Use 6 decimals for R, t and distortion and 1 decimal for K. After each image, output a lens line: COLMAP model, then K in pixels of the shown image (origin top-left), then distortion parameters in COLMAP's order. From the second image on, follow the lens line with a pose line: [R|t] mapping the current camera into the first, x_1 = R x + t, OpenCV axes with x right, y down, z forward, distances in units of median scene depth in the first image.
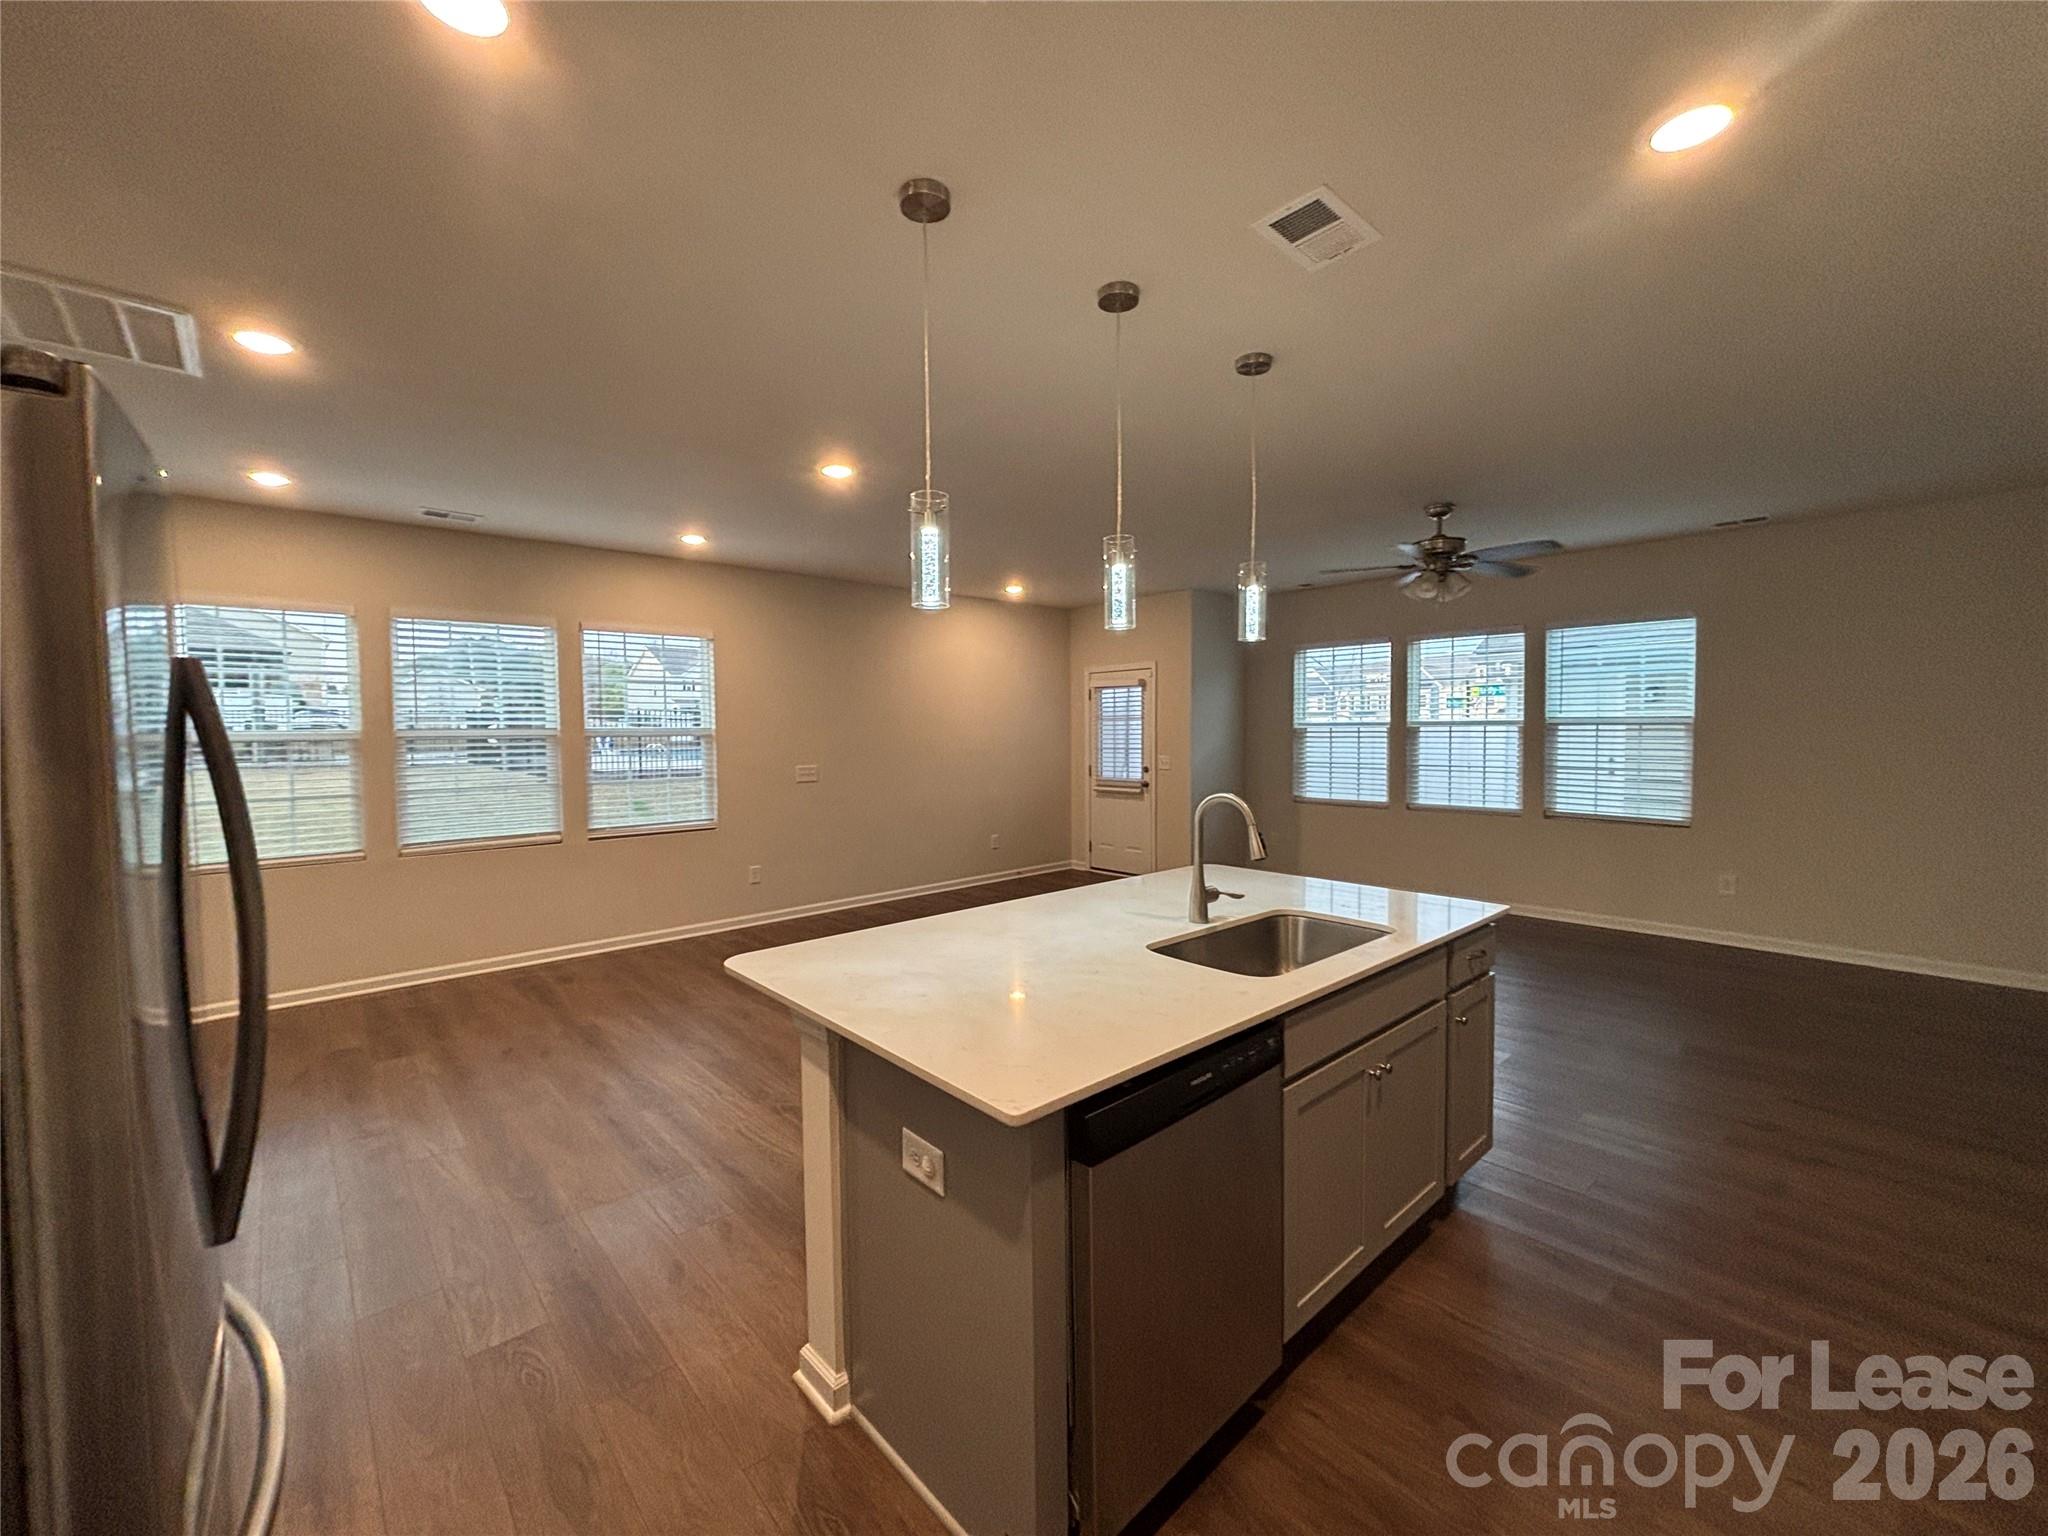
lens RADIAL K [[825.6, 0, 1028.0], [0, 825.6, 767.5], [0, 0, 1]] dist [-0.001836, 0.001688]
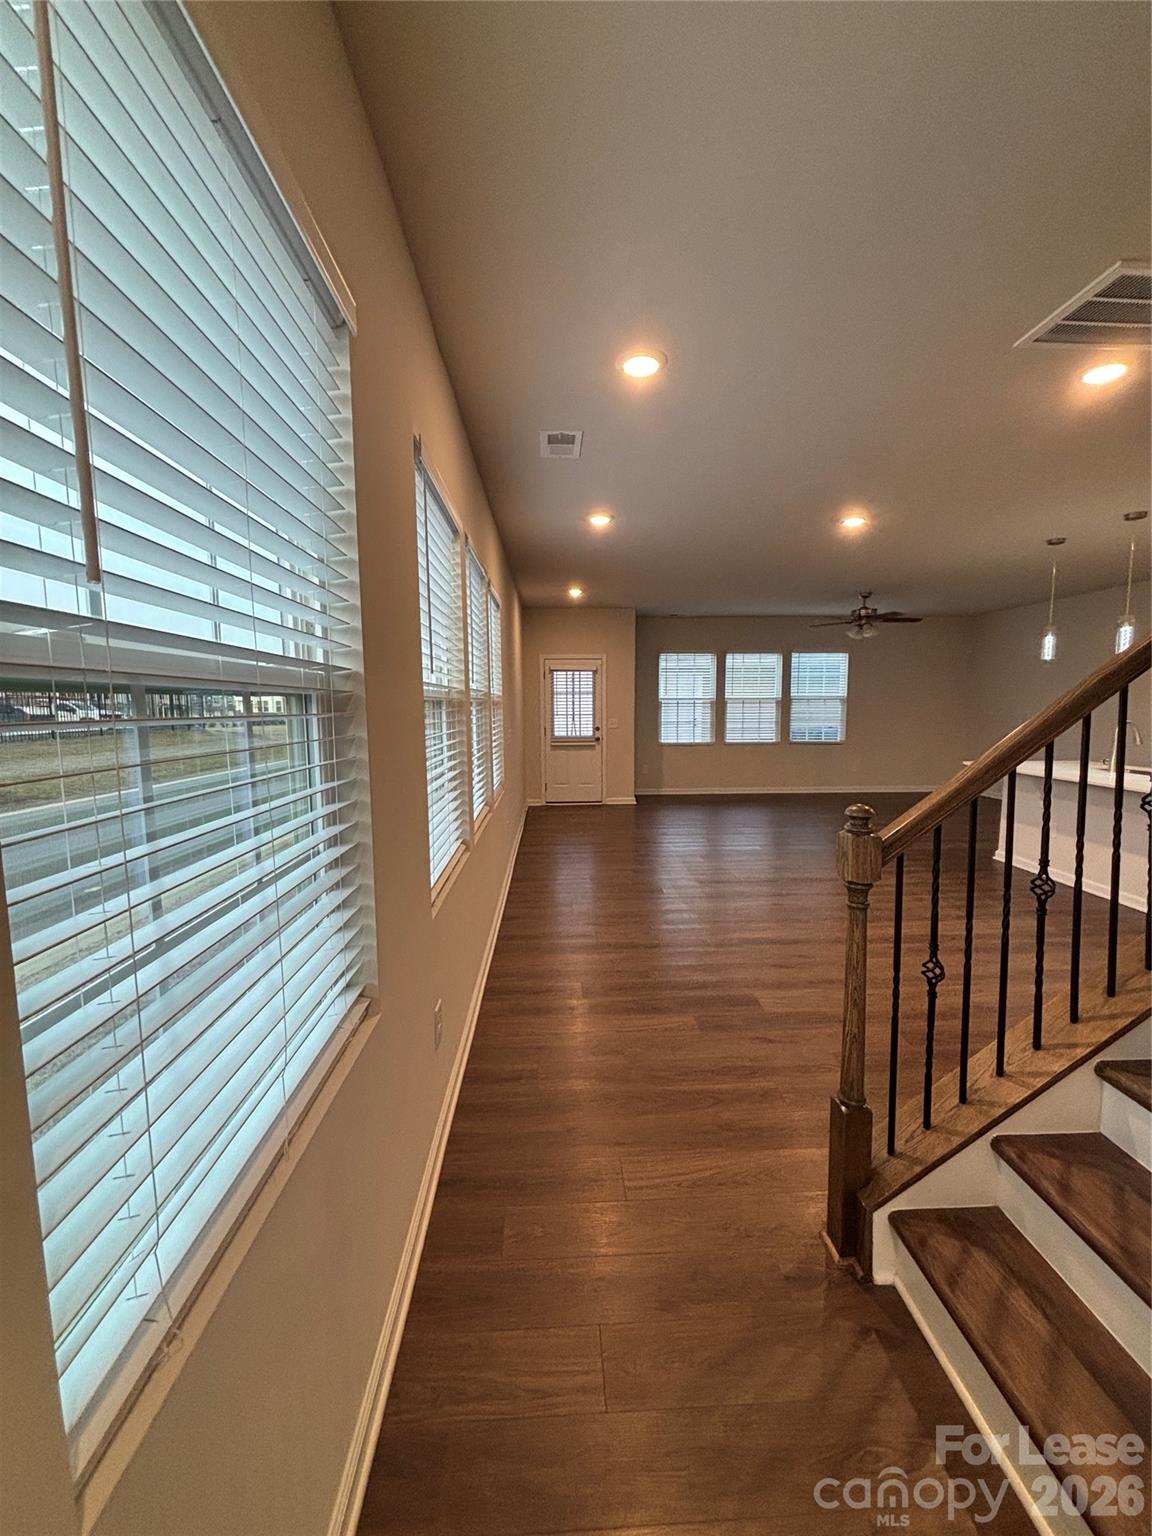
lens RADIAL K [[619.2, 0, 570.9], [0, 619.2, 769.5], [0, 0, 1]] dist [-0.001836, 0.001688]
pose [[0.643775, -0.073727, 0.761655, -0.859394], [0.032988, 0.997096, 0.068634, -0.002653], [-0.764503, -0.019060, 0.644338, 0.390866]]
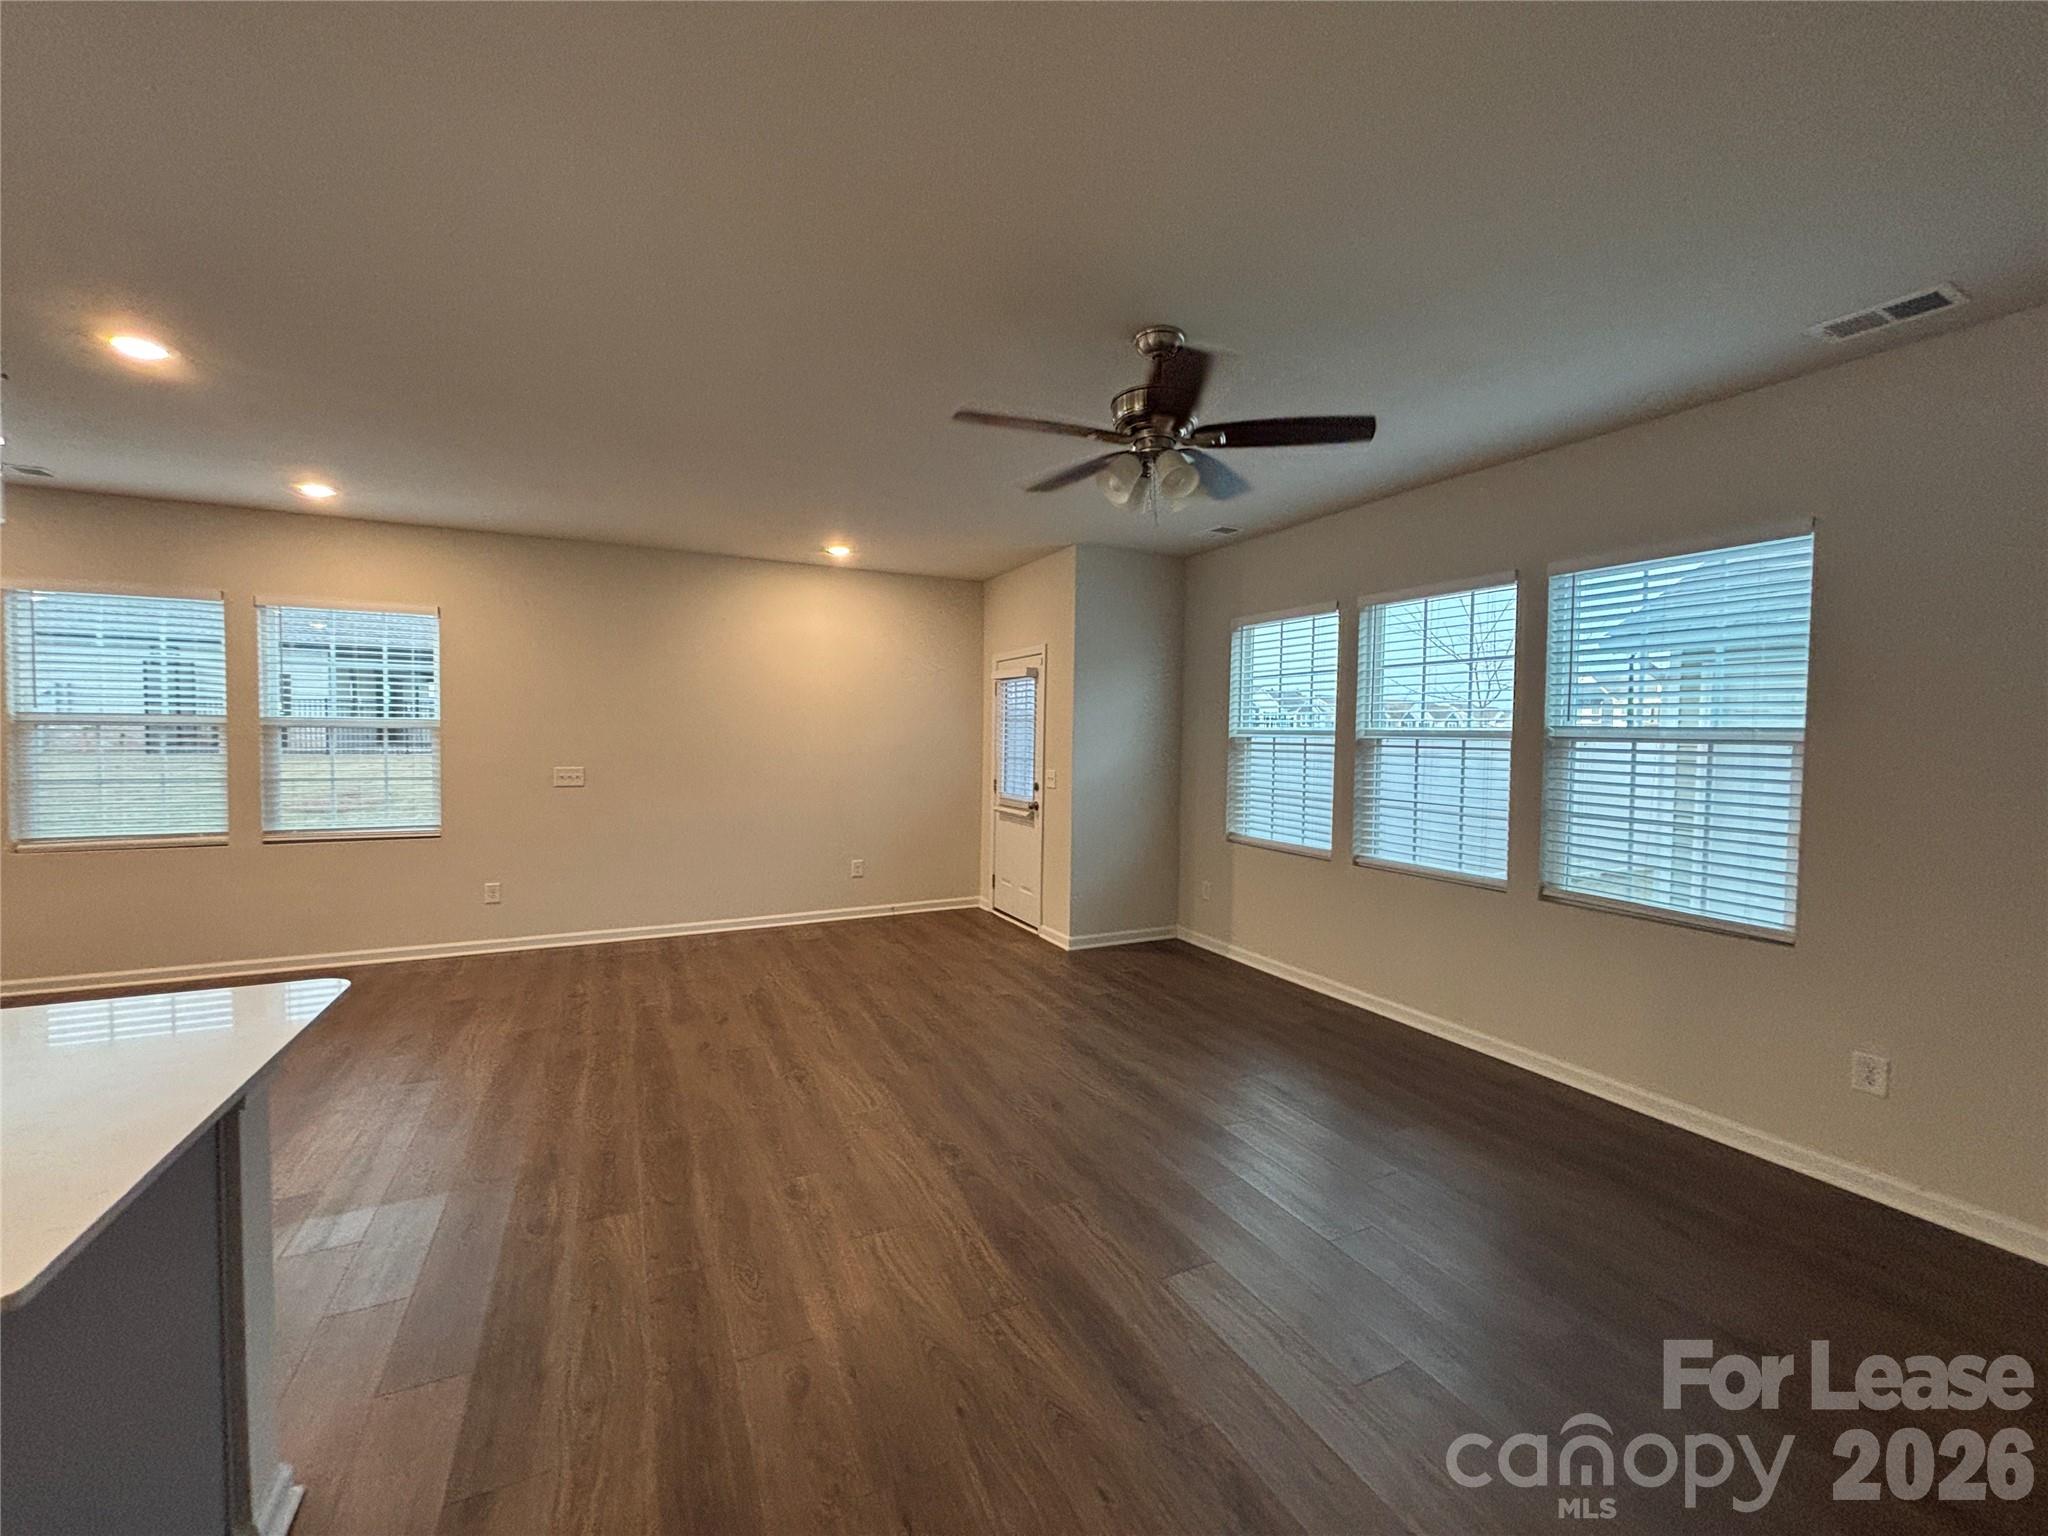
lens RADIAL K [[825.6, 0, 1022.2], [0, 825.6, 760.1], [0, 0, 1]] dist [-0.001836, 0.001688]
pose [[0.959658, 0.030977, -0.279460, 0.406693], [-0.035300, 0.999322, -0.010452, -0.016493], [0.278947, 0.019895, 0.960100, 0.315732]]
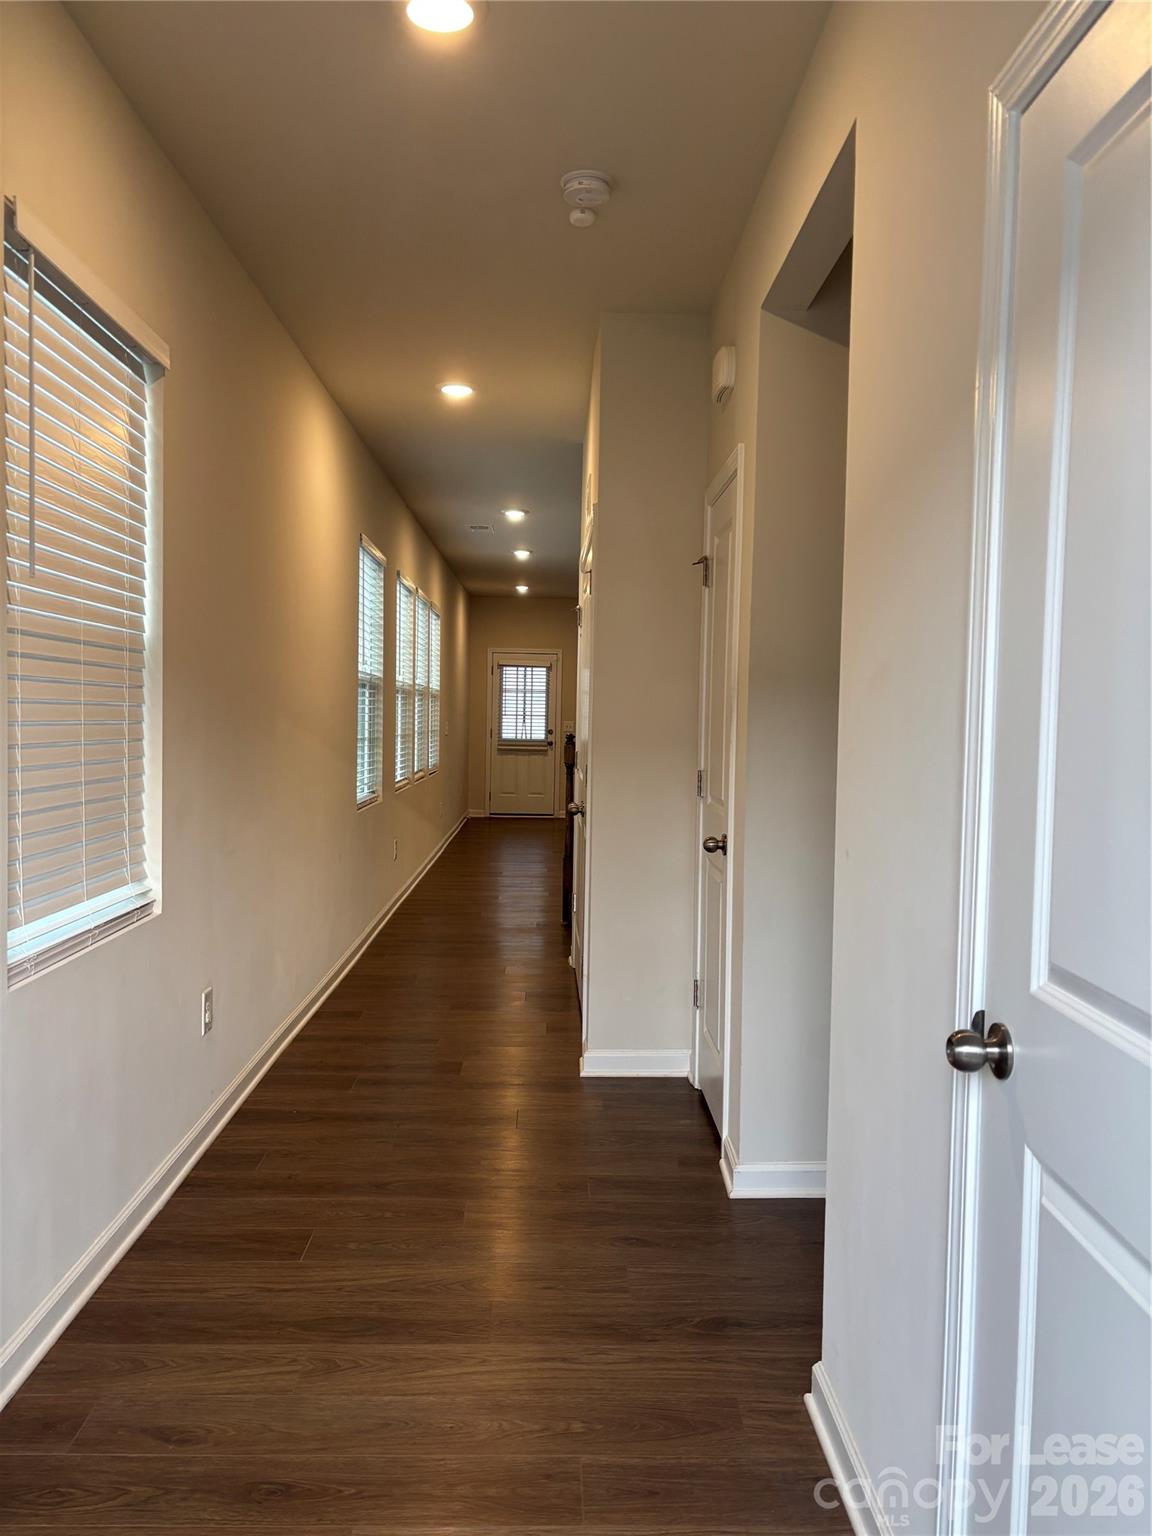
lens RADIAL K [[1159.1, 0, 575.6], [0, 1159.1, 759.7], [0, 0, 1]] dist [0.018631, -0.016312]
pose [[0.650161, -0.002866, 0.759791, -1.443595], [0.003345, 0.999994, 0.000910, 0.053290], [-0.759789, 0.001949, 0.650167, -0.257365]]
